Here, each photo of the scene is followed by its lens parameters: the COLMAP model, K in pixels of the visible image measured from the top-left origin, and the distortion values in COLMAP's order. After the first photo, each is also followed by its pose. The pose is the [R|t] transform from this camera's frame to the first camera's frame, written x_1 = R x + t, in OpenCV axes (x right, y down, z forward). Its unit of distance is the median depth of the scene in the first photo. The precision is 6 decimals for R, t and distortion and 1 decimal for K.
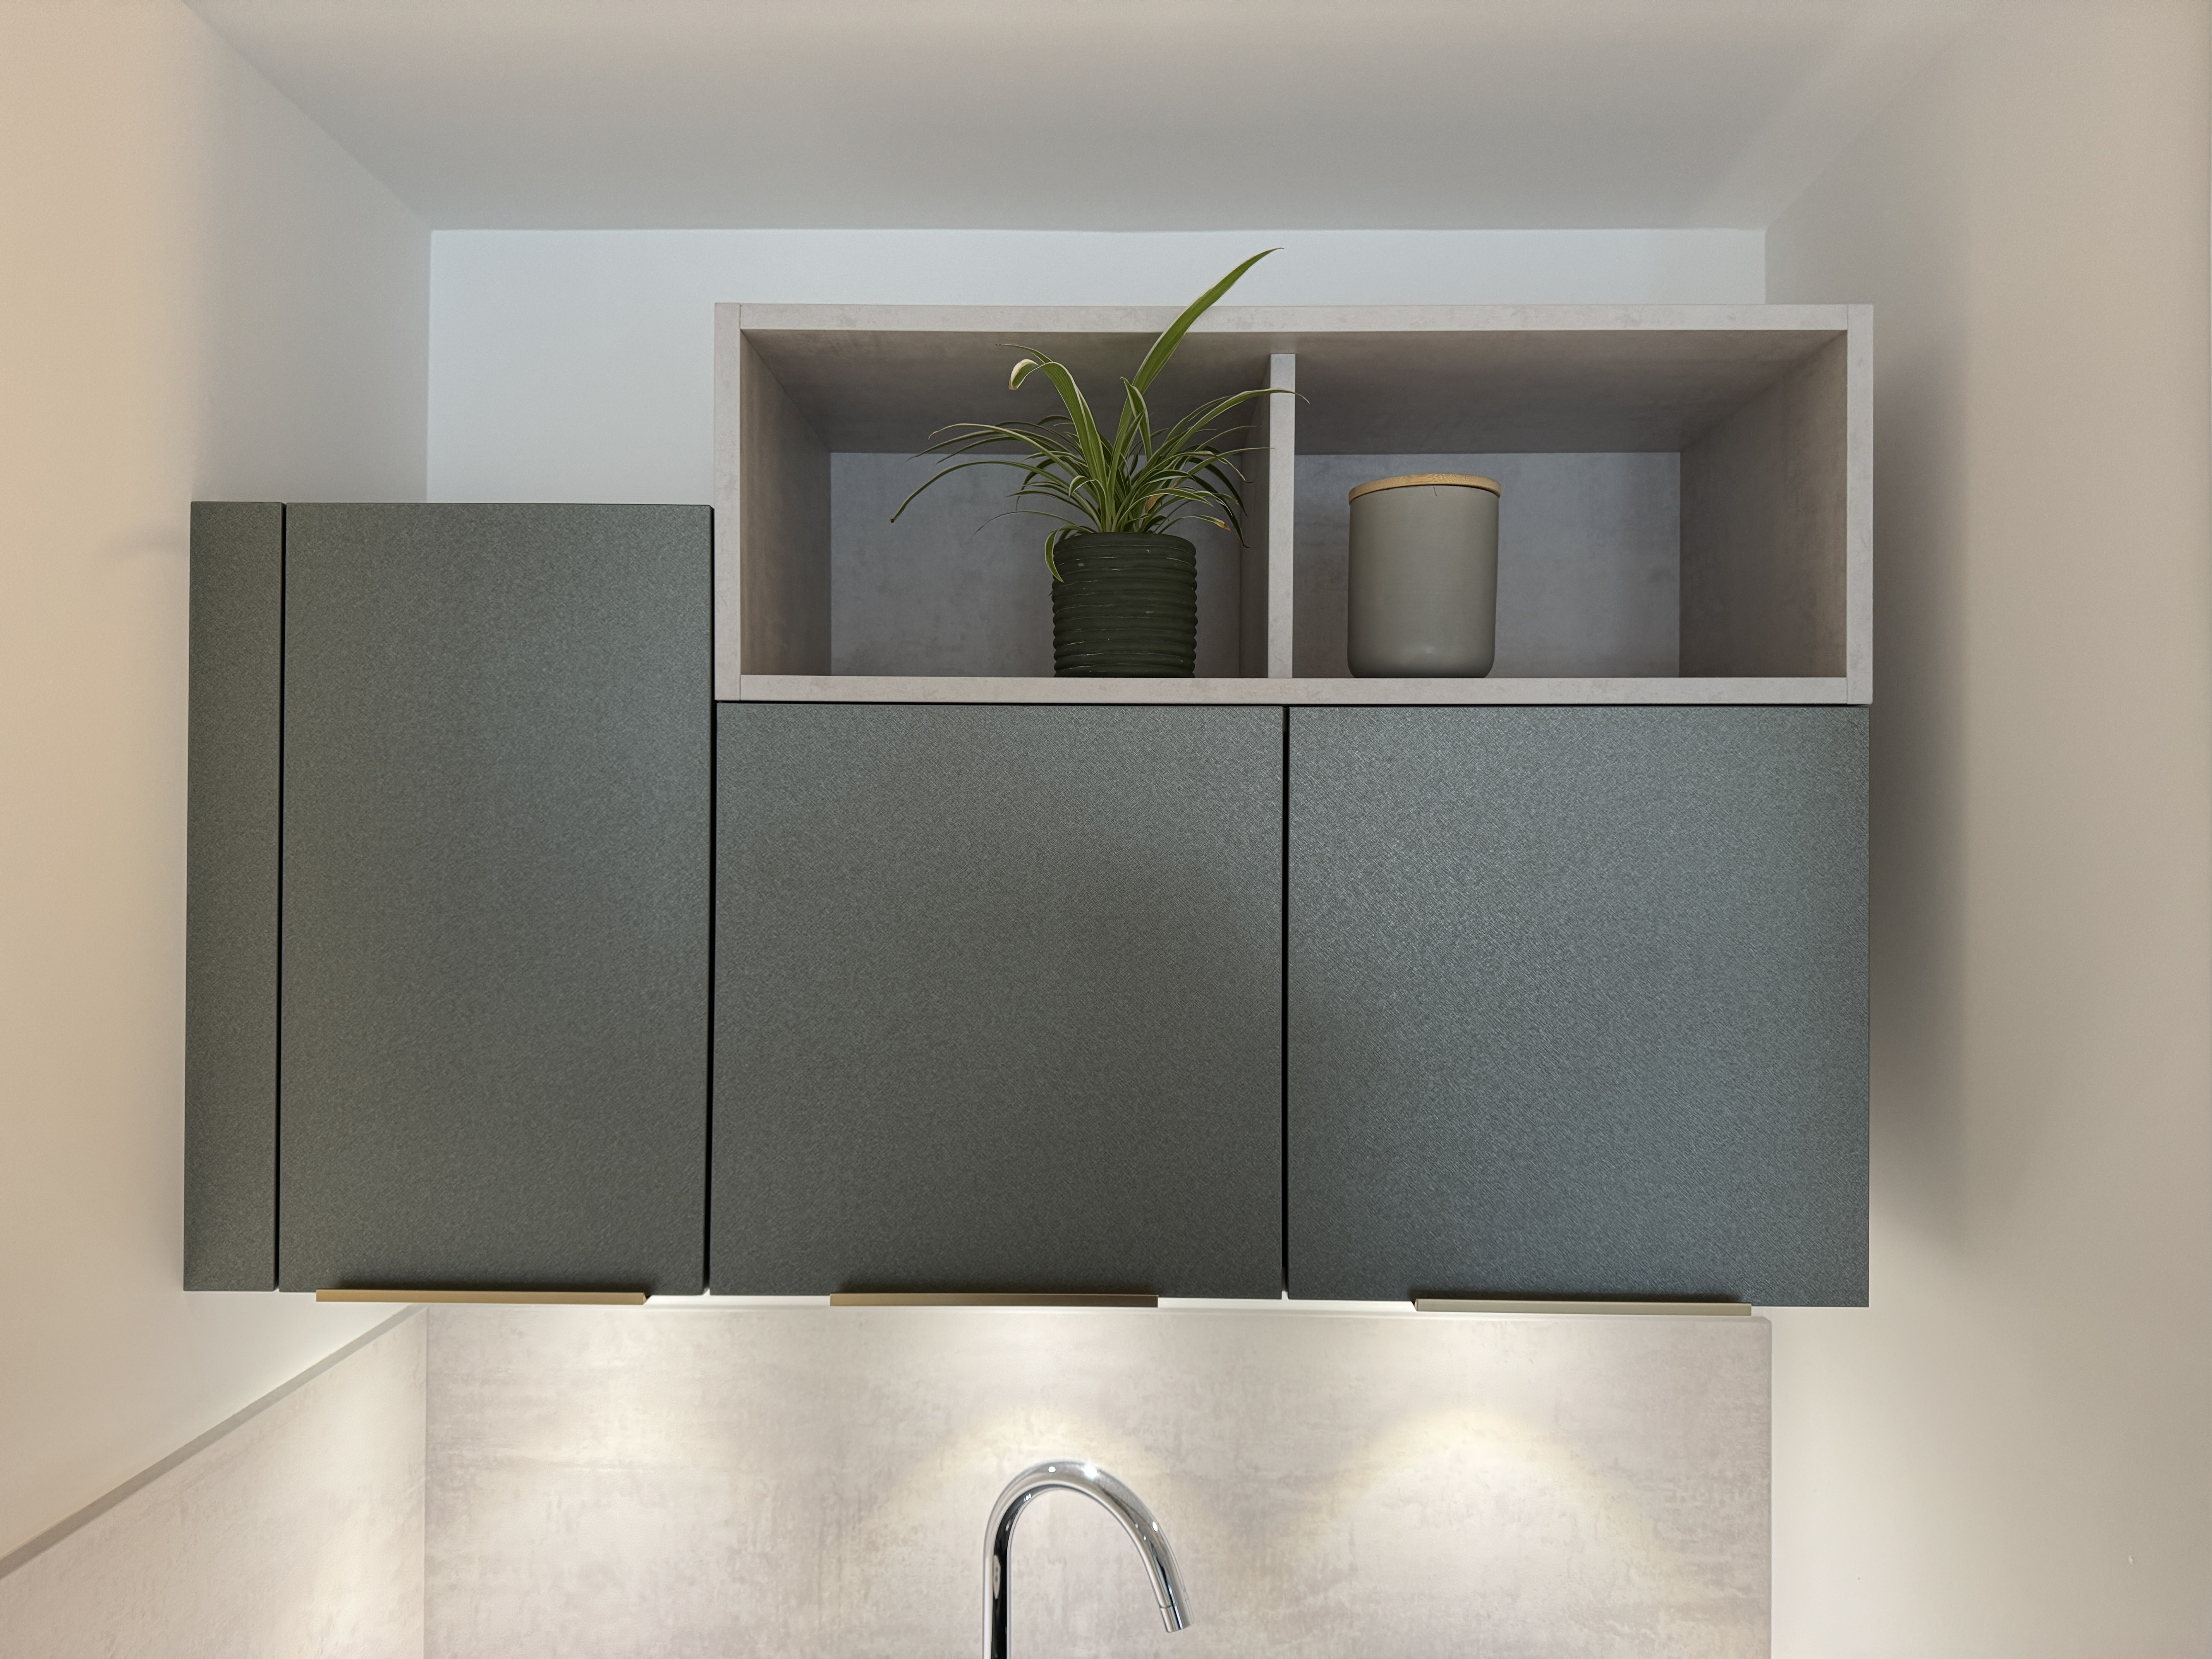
lens RADIAL K [[1589.2, 0, 1108.1], [0, 1589.2, 840.6], [0, 0, 1]] dist [0.058455, -0.037962]
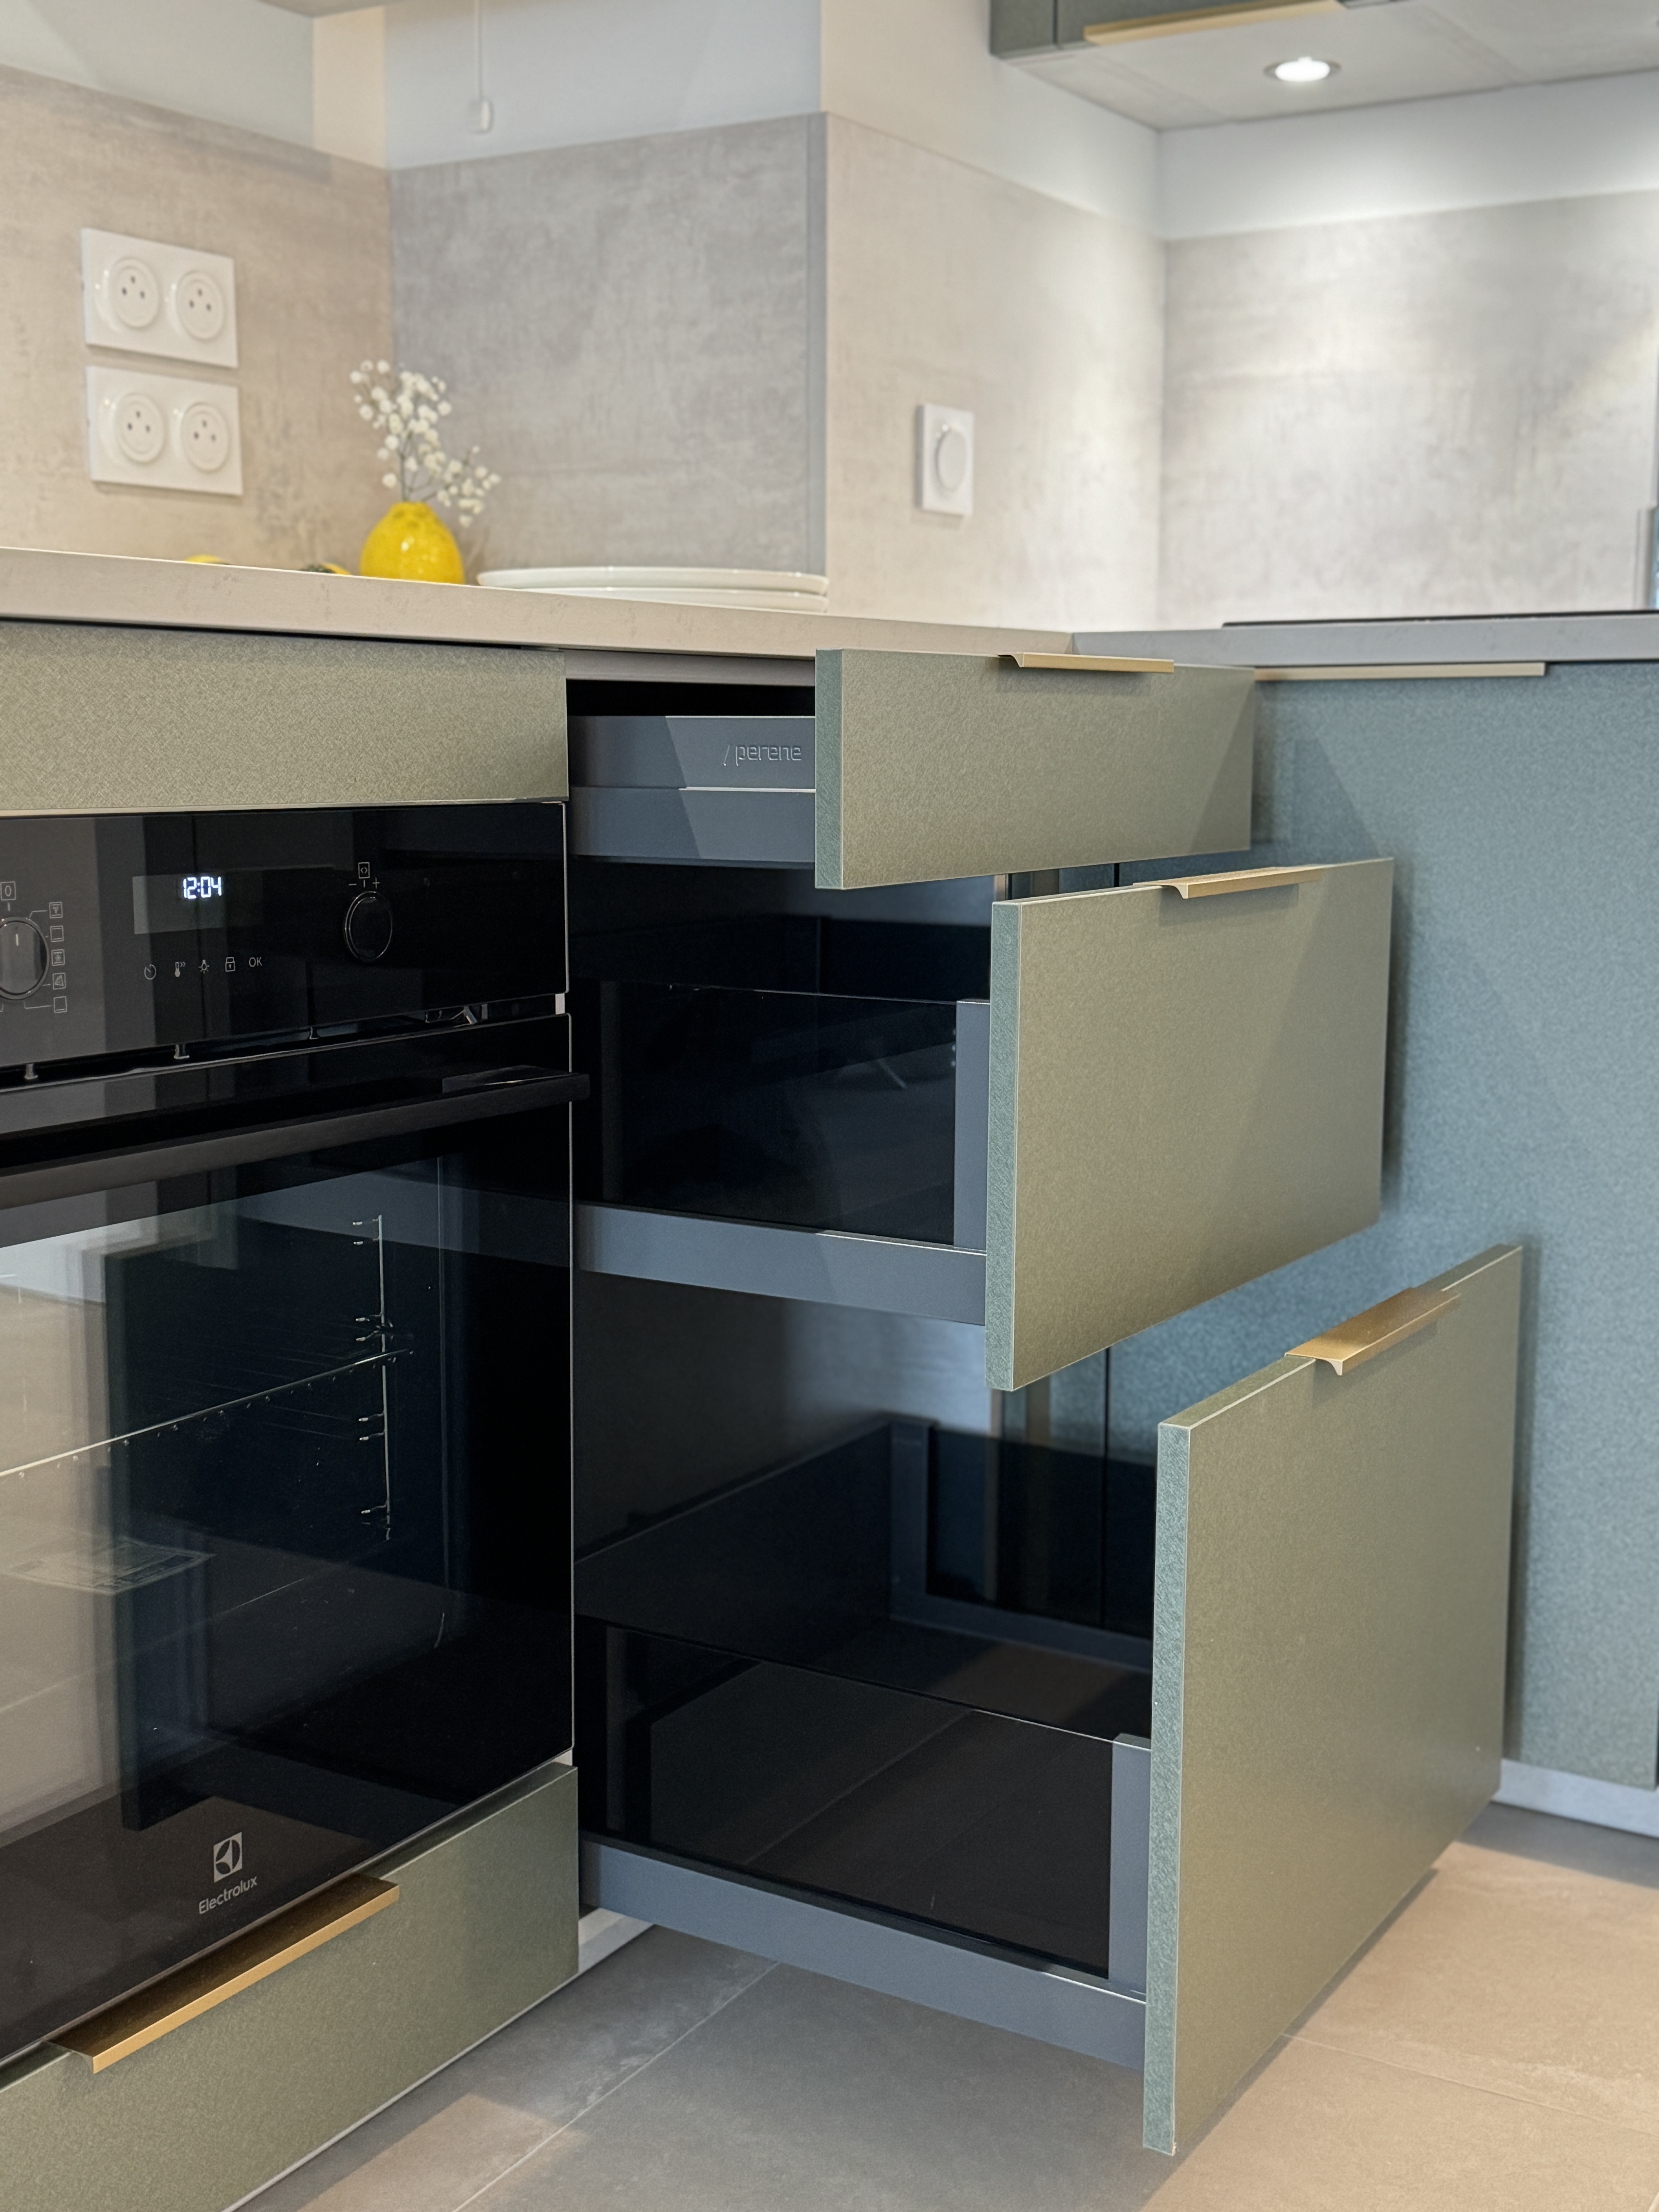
lens RADIAL K [[2617.5, 0, 838.2], [0, 2617.5, 1152.9], [0, 0, 1]] dist [0.036428, 0.000000]
pose [[0.870554, 0.085845, -0.484527, 0.301139], [-0.002748, 0.985498, 0.169666, 0.607994], [0.492065, -0.146372, 0.858165, -0.732187]]
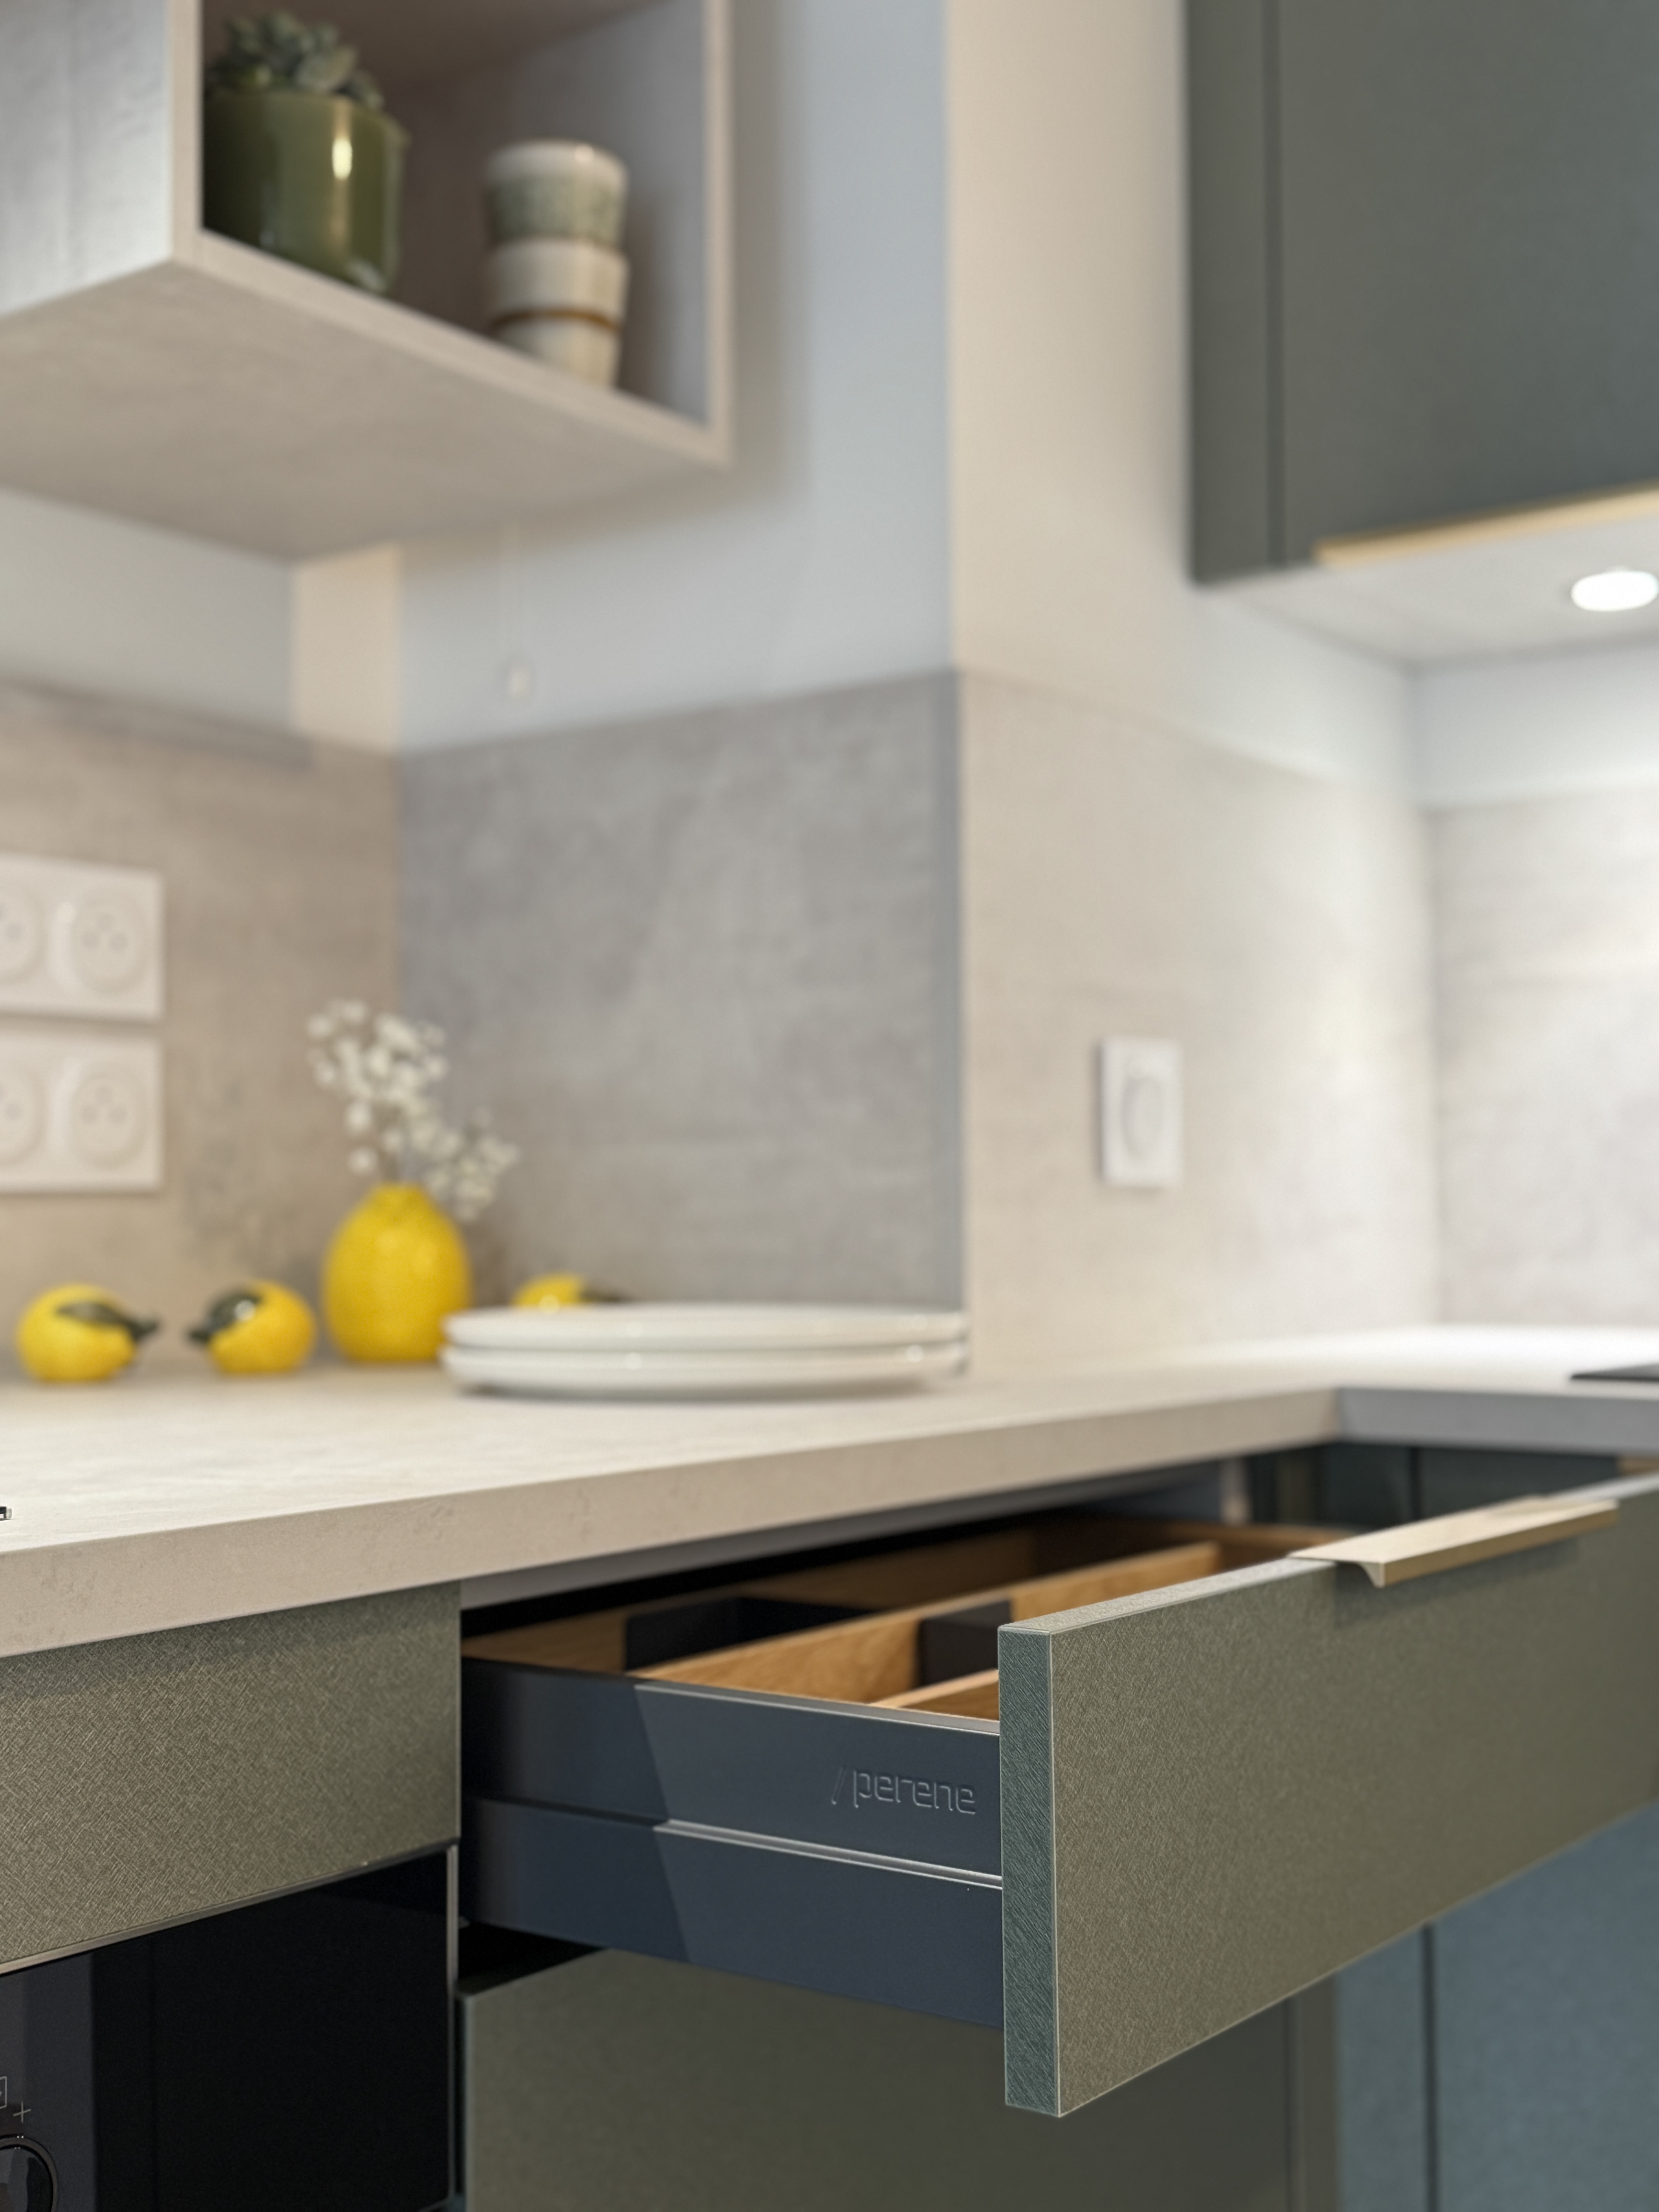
lens RADIAL K [[2617.5, 0, 816.7], [0, 2617.5, 1099.4], [0, 0, 1]] dist [0.036428, 0.000000]
pose [[0.821353, -0.026615, -0.569799, 0.088221], [0.007201, 0.999315, -0.036298, 0.499771], [0.570375, 0.025711, 0.820982, -0.295891]]
